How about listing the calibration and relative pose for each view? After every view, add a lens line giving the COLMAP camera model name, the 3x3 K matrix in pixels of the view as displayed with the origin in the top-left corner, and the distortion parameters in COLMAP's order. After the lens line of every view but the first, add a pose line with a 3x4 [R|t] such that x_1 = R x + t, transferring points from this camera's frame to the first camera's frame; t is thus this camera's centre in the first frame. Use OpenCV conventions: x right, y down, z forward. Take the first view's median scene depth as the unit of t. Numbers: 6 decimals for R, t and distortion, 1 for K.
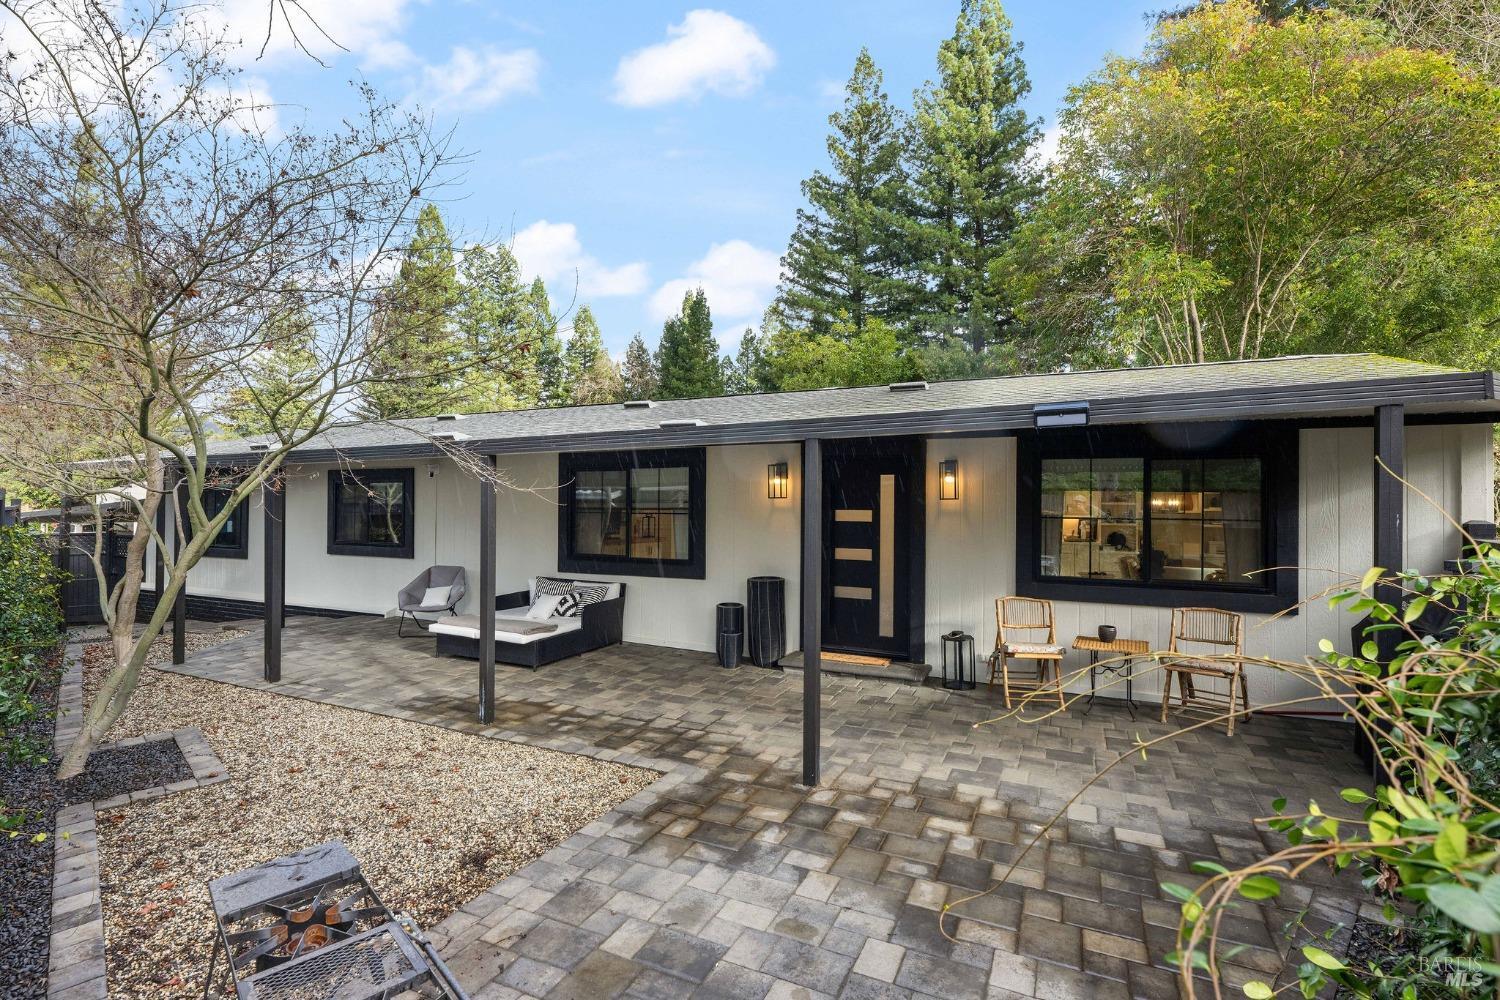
lens RADIAL K [[690.6, 0, 750.0], [0, 690.6, 500.0], [0, 0, 1]] dist [-0.002696, -0.000248]
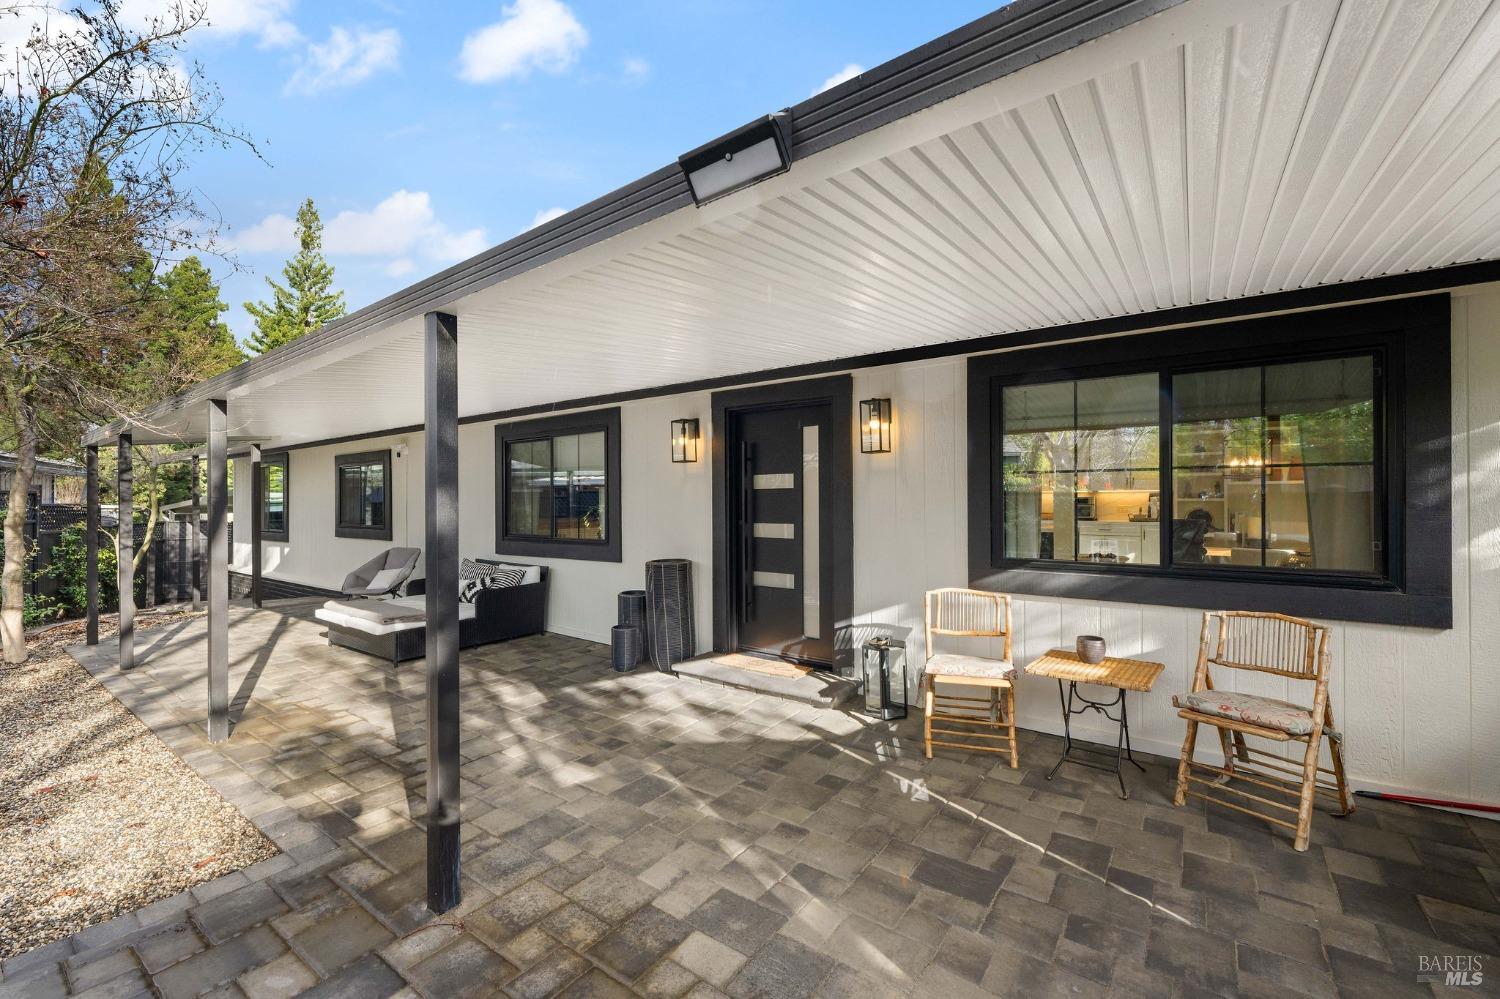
lens RADIAL K [[614.7, 0, 750.0], [0, 614.7, 499.5], [0, 0, 1]] dist [-0.001353, -0.000098]
pose [[0.981219, -0.014859, -0.192323, 0.267782], [0.016188, 0.999855, 0.005339, 0.040578], [0.192216, -0.008352, 0.981317, 0.323079]]
